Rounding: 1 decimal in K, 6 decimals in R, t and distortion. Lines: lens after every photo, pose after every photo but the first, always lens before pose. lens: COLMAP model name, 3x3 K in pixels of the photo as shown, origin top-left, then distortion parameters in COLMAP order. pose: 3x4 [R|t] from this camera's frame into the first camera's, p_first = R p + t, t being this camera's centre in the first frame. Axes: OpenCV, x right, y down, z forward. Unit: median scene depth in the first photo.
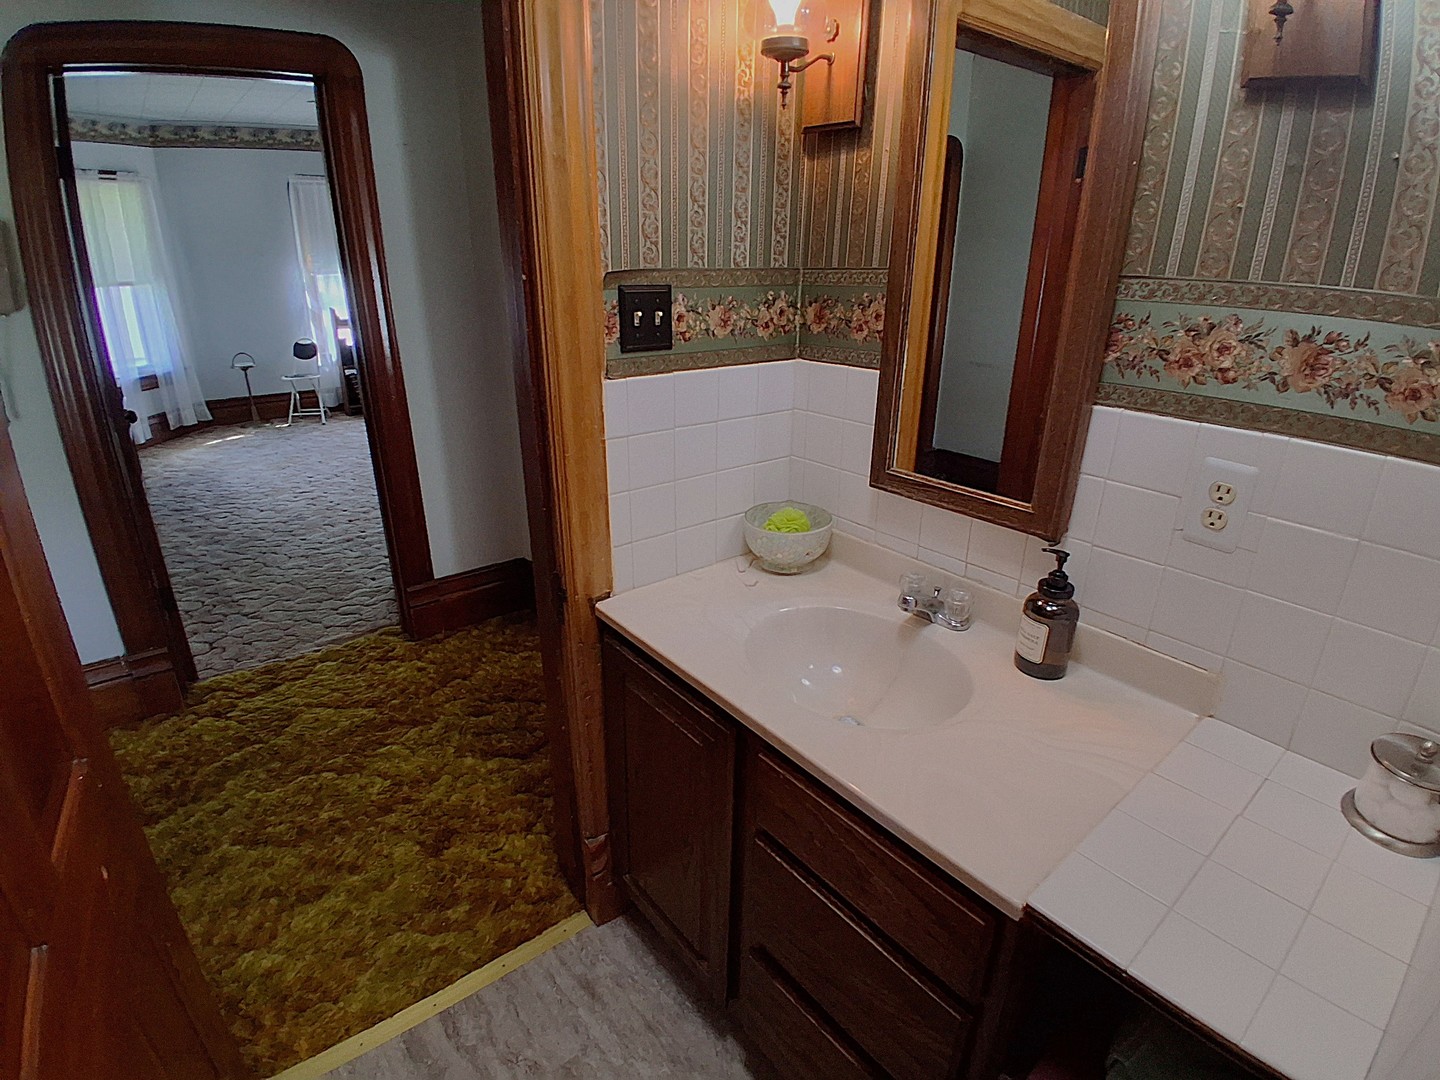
lens RADIAL K [[756.8, 0, 716.5], [0, 756.8, 531.9], [0, 0, 1]] dist [0.002925, -0.049718]
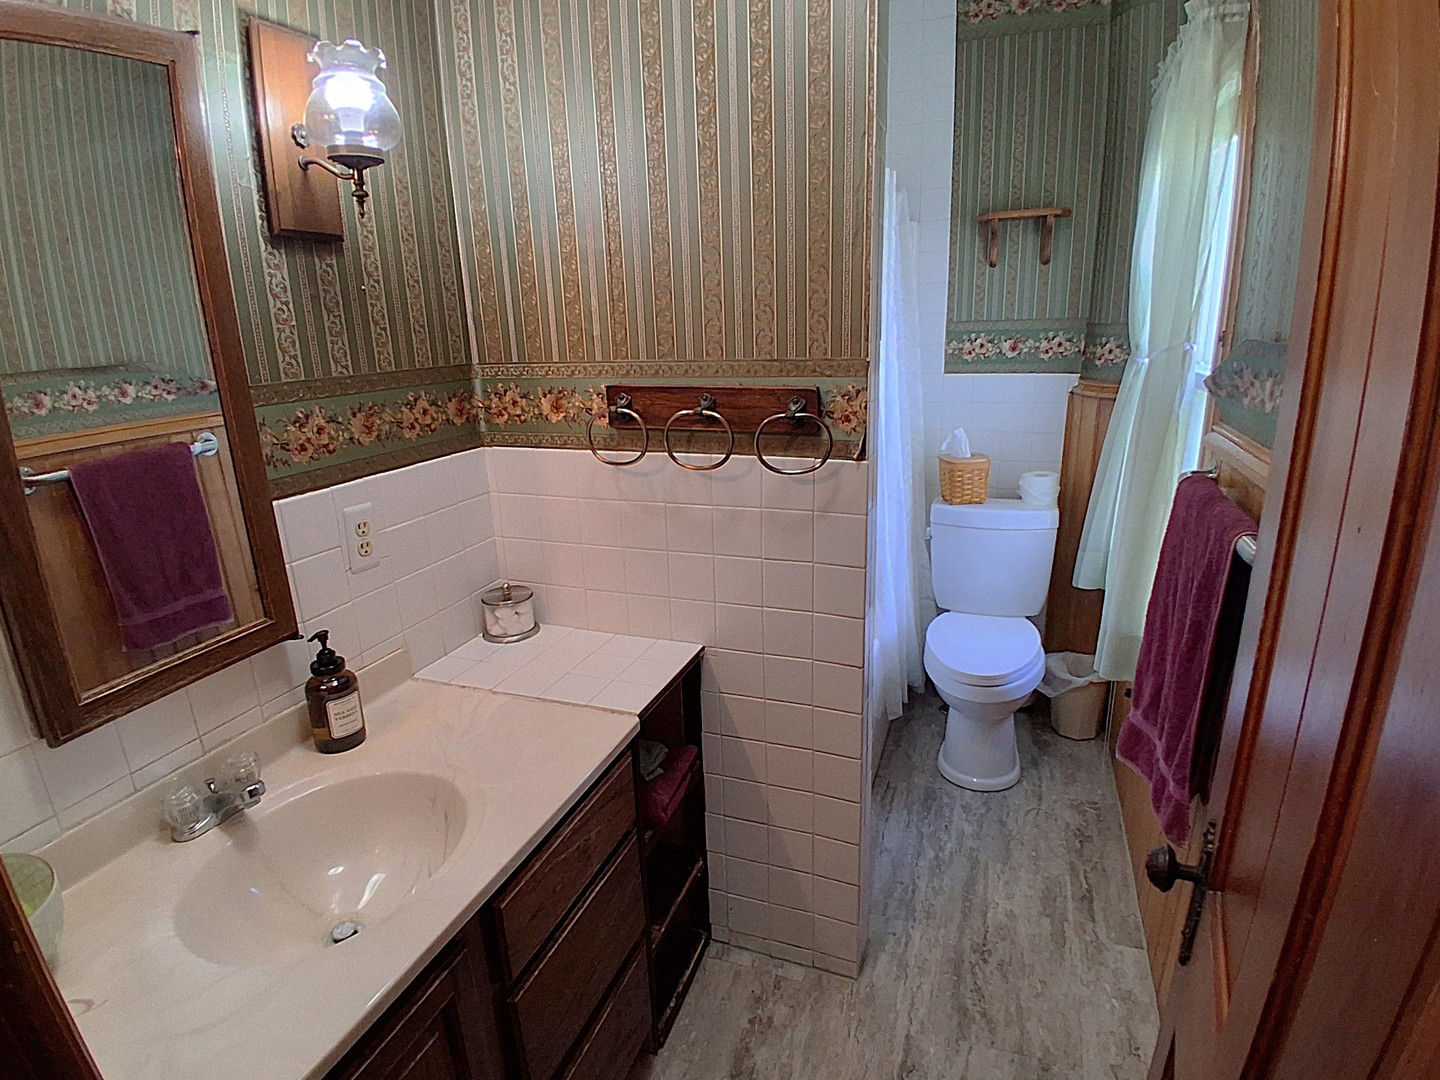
lens RADIAL K [[736.8, 0, 721.1], [0, 736.8, 535.7], [0, 0, 1]] dist [0.001355, -0.042927]
pose [[-0.527955, -0.215461, 0.821487, -0.752546], [0.326637, 0.841364, 0.430598, -0.394275], [-0.783946, 0.495664, -0.373824, 0.975345]]
